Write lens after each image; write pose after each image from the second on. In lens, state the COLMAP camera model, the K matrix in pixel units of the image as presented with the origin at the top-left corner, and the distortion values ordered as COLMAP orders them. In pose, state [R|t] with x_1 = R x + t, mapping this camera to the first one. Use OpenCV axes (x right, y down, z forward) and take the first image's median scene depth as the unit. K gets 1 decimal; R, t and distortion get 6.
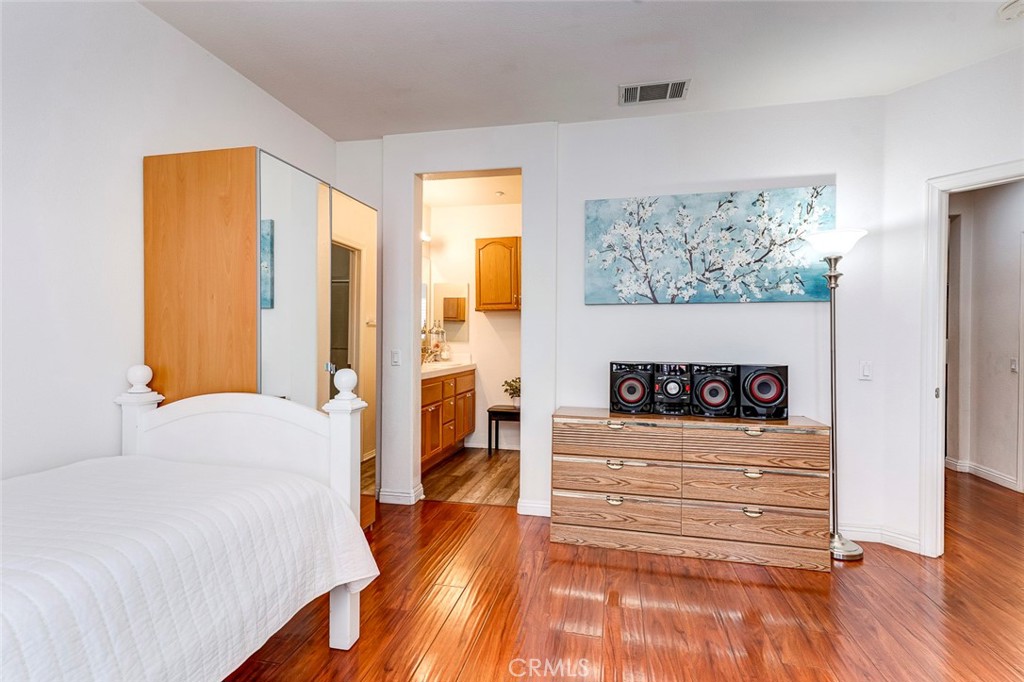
lens RADIAL K [[492.6, 0, 509.5], [0, 492.6, 338.6], [0, 0, 1]] dist [0.015906, -0.003417]
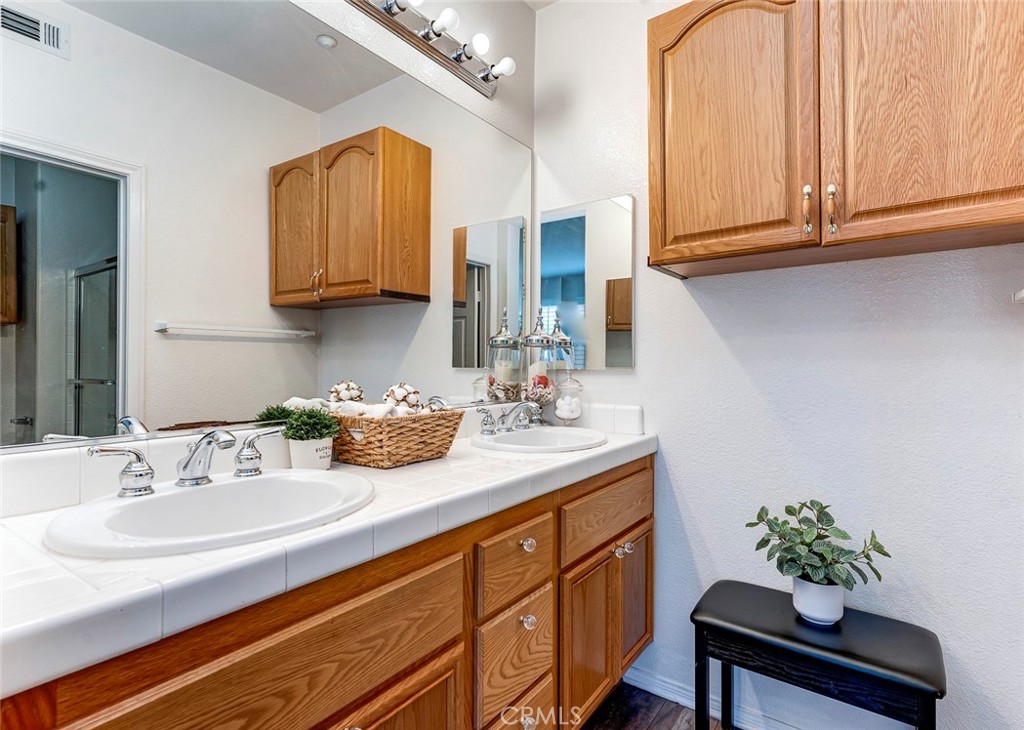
lens RADIAL K [[521.0, 0, 510.6], [0, 521.0, 363.5], [0, 0, 1]] dist [0.021750, -0.000501]
pose [[0.916848, 0.002509, -0.399229, -0.019018], [-0.005687, 0.999961, -0.006775, 0.004609], [0.399196, 0.008482, 0.916826, 0.653858]]
